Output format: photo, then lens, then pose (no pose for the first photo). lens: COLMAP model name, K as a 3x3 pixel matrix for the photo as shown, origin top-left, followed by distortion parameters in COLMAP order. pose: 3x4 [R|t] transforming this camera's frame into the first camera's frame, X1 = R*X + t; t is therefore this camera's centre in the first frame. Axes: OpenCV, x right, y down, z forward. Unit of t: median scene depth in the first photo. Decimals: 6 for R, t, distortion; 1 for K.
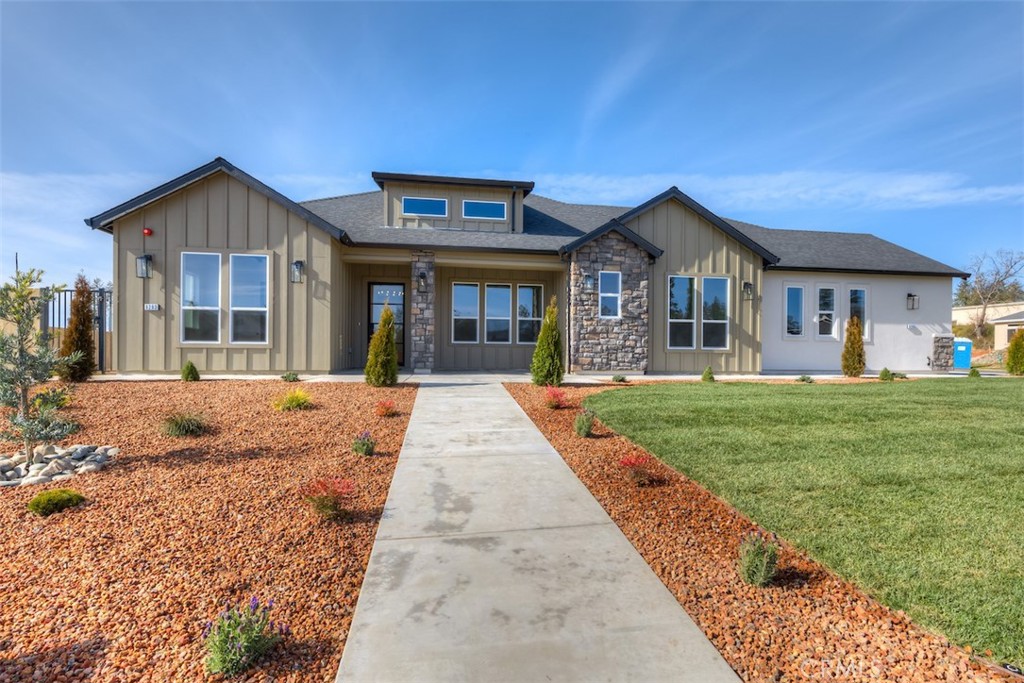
lens RADIAL K [[490.4, 0, 524.0], [0, 490.4, 354.5], [0, 0, 1]] dist [0.001002, 0.000310]
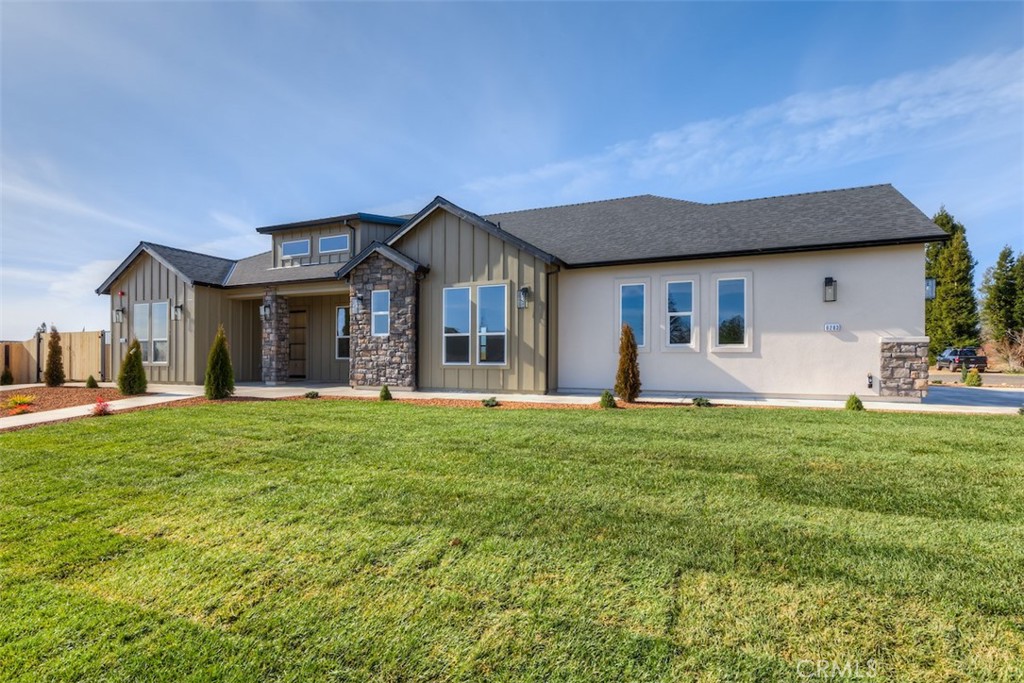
lens RADIAL K [[472.3, 0, 510.5], [0, 472.3, 361.7], [0, 0, 1]] dist [0.000445, -0.000070]
pose [[0.851234, -0.004810, -0.524764, 0.927889], [0.005199, 0.999986, -0.000734, -0.016538], [0.524760, -0.002104, 0.851247, 0.292147]]
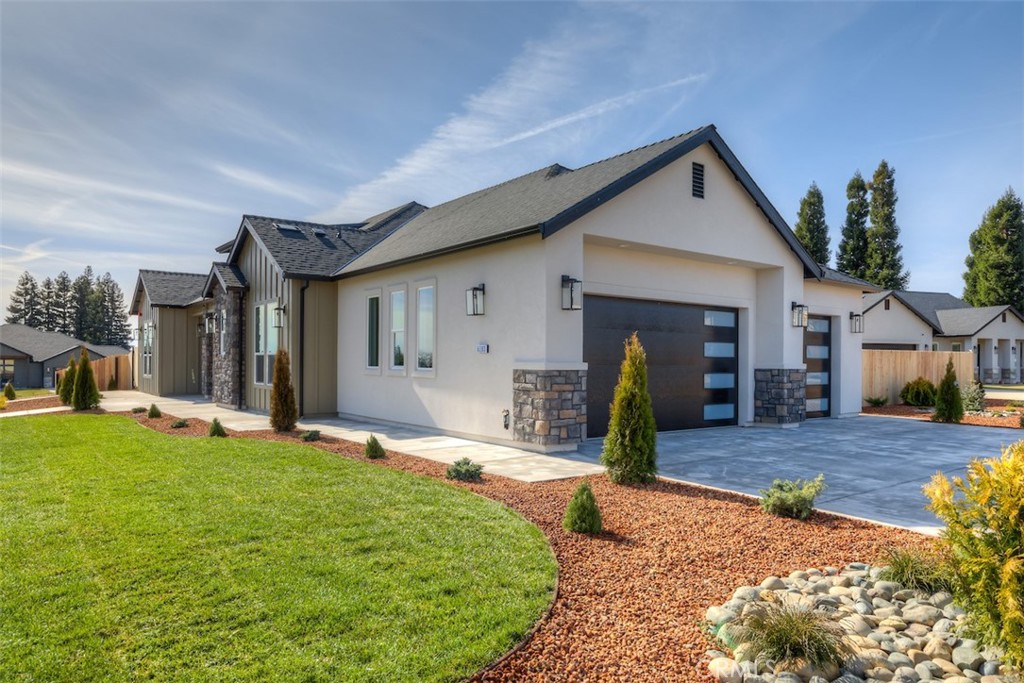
lens RADIAL K [[671.8, 0, 503.0], [0, 671.8, 363.3], [0, 0, 1]] dist [-0.007851, -0.003877]
pose [[0.463193, -0.003396, -0.886251, 1.737622], [-0.001077, 0.999990, -0.004394, -0.047941], [0.886257, 0.002990, 0.463184, 0.858899]]
